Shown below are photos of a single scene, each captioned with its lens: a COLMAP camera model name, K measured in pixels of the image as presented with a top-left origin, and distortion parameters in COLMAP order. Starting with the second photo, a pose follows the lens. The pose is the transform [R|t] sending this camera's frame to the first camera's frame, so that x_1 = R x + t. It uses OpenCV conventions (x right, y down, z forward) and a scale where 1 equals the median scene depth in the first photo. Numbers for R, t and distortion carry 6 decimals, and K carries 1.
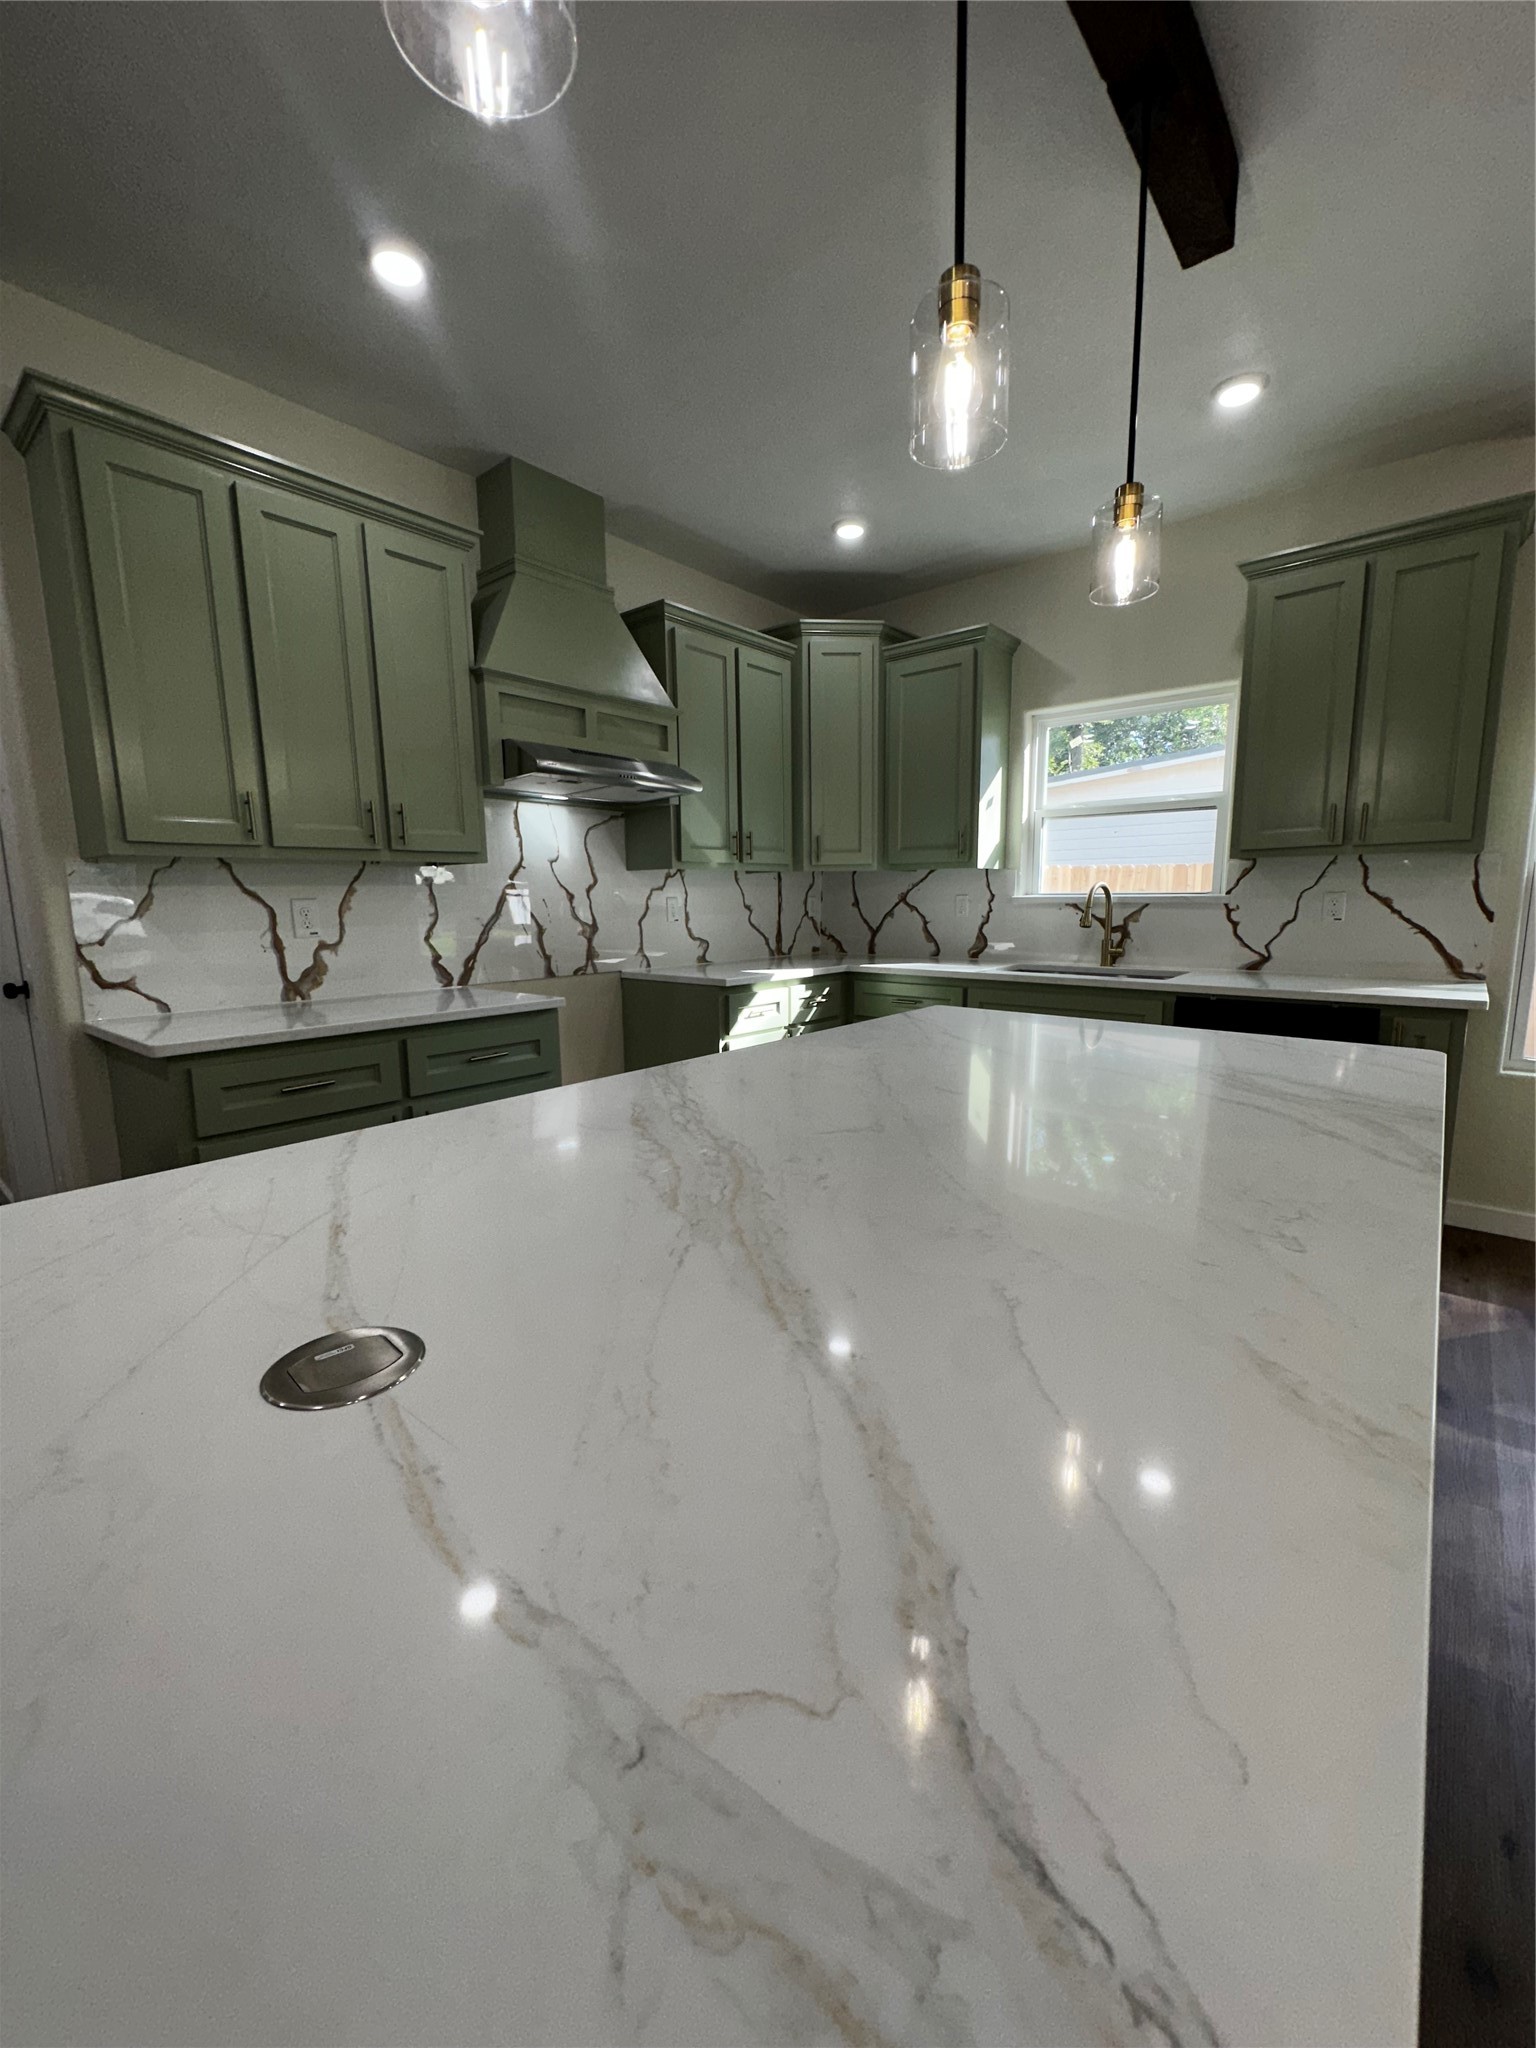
lens RADIAL K [[819.1, 0, 768.8], [0, 819.1, 1024.1], [0, 0, 1]] dist [-0.000975, 0.000201]
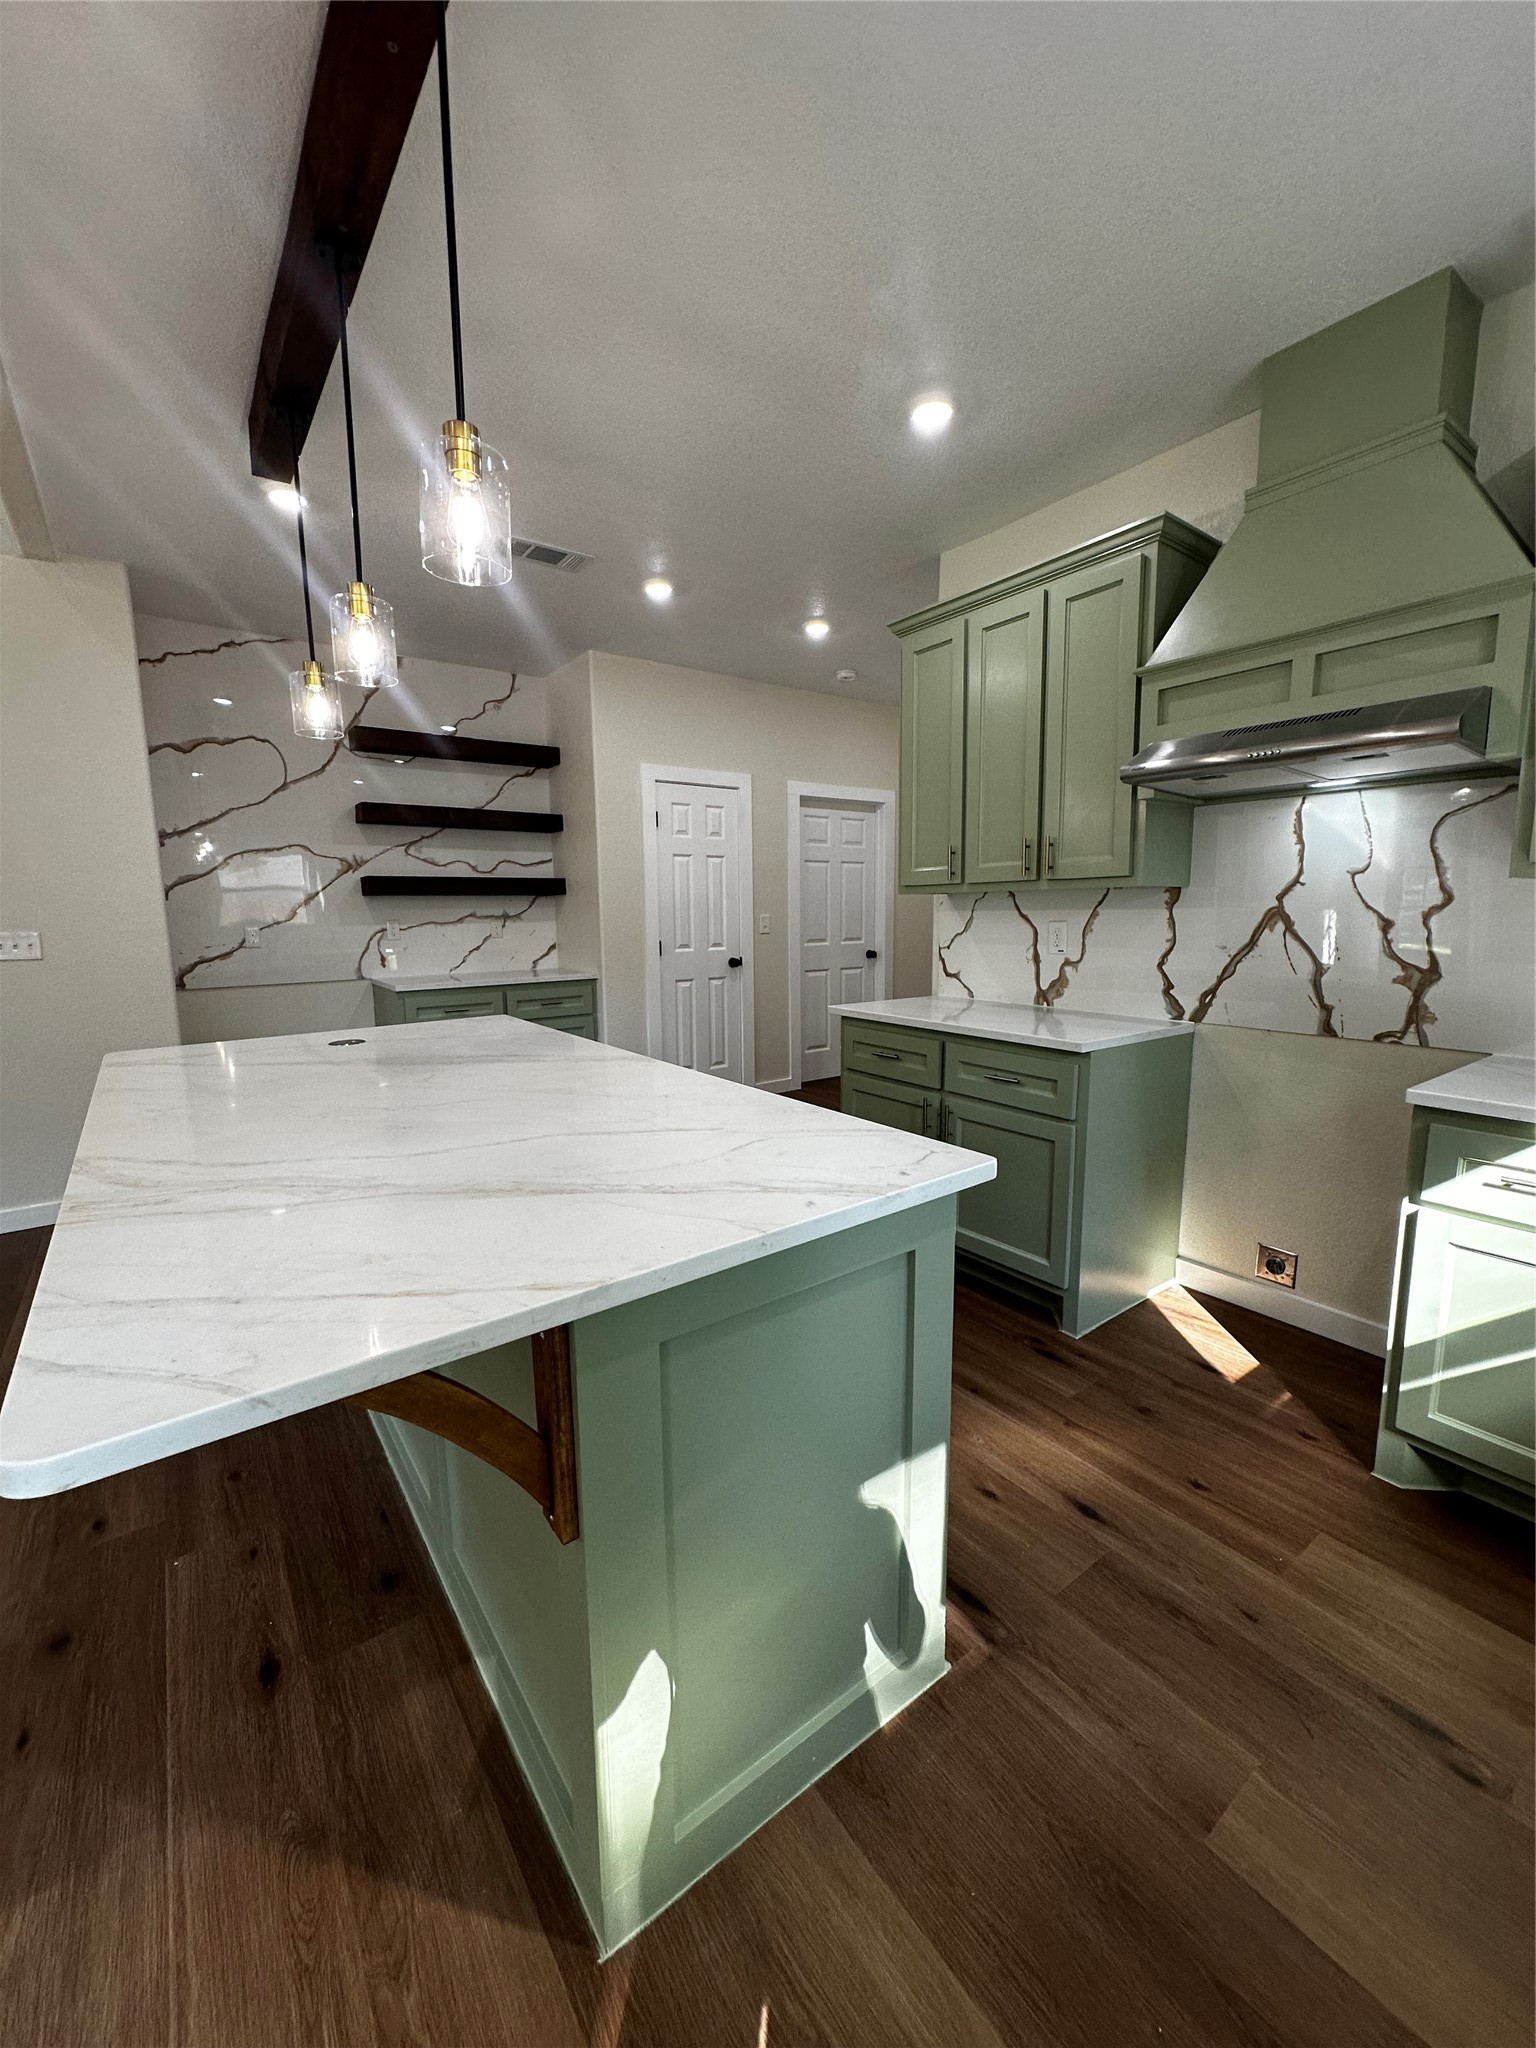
lens RADIAL K [[819.1, 0, 773.7], [0, 819.1, 1024.4], [0, 0, 1]] dist [-0.000975, 0.000201]
pose [[-0.230364, 0.152404, -0.961096, 0.568767], [-0.134921, 0.973118, 0.186649, -0.145933], [0.963706, 0.172670, -0.203609, 0.734995]]
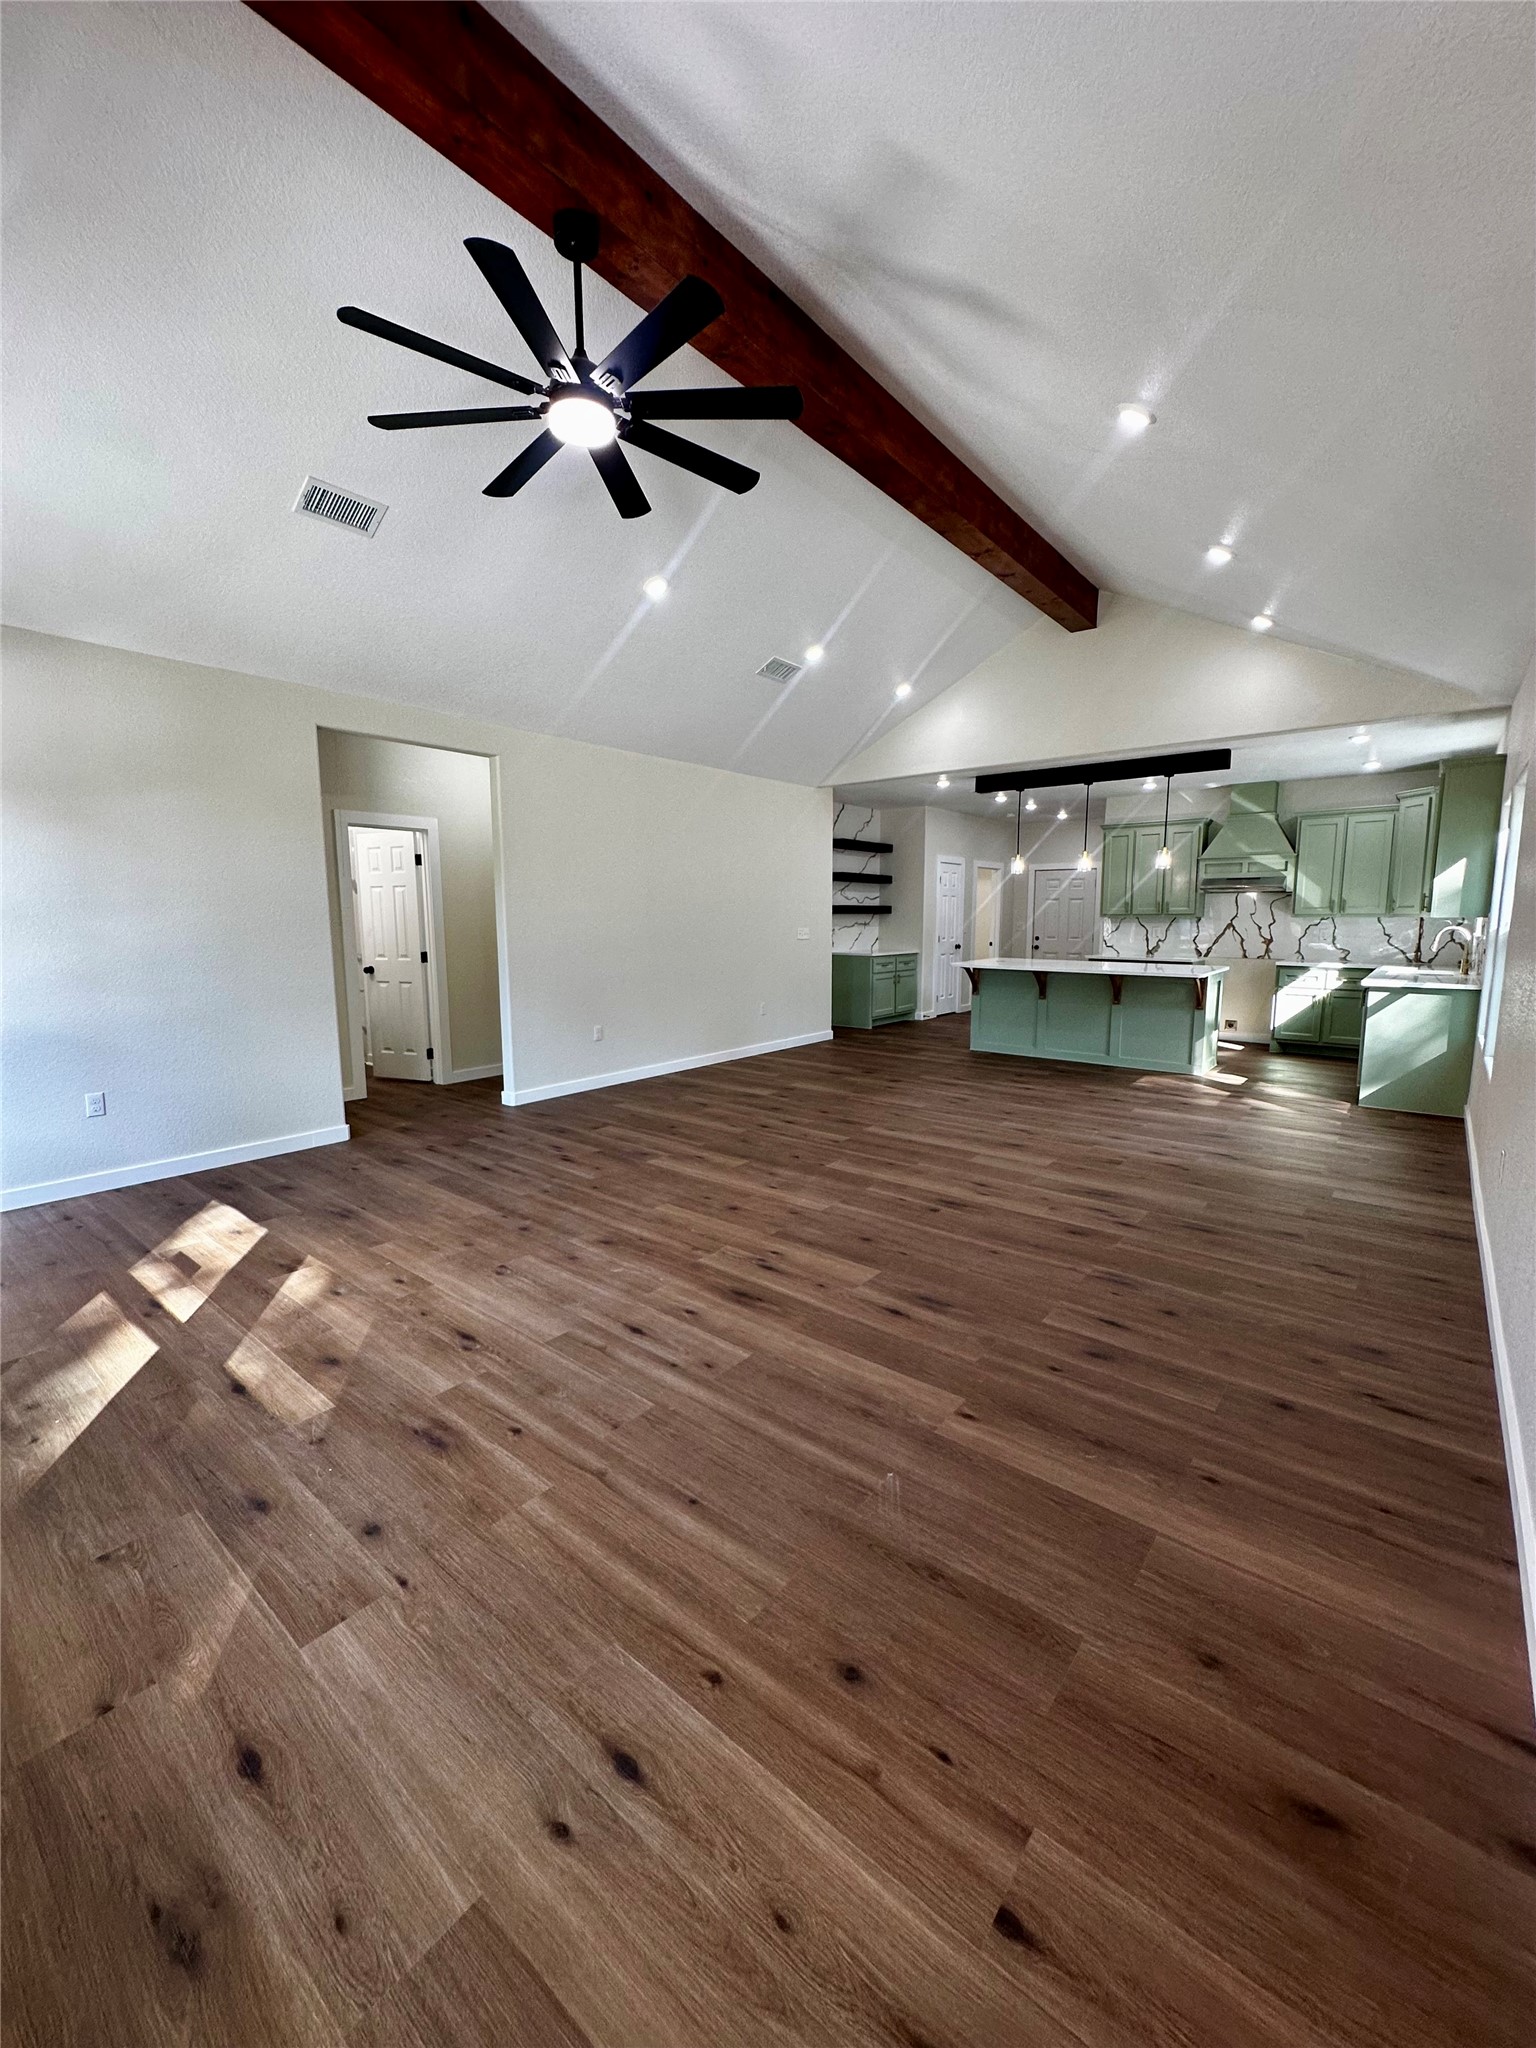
lens RADIAL K [[819.1, 0, 772.4], [0, 819.1, 1025.9], [0, 0, 1]] dist [-0.000975, 0.000201]
pose [[0.020122, 0.147116, -0.988915, 2.536574], [-0.151333, 0.978167, 0.142438, 0.012095], [0.988278, 0.146789, 0.041946, -0.631421]]
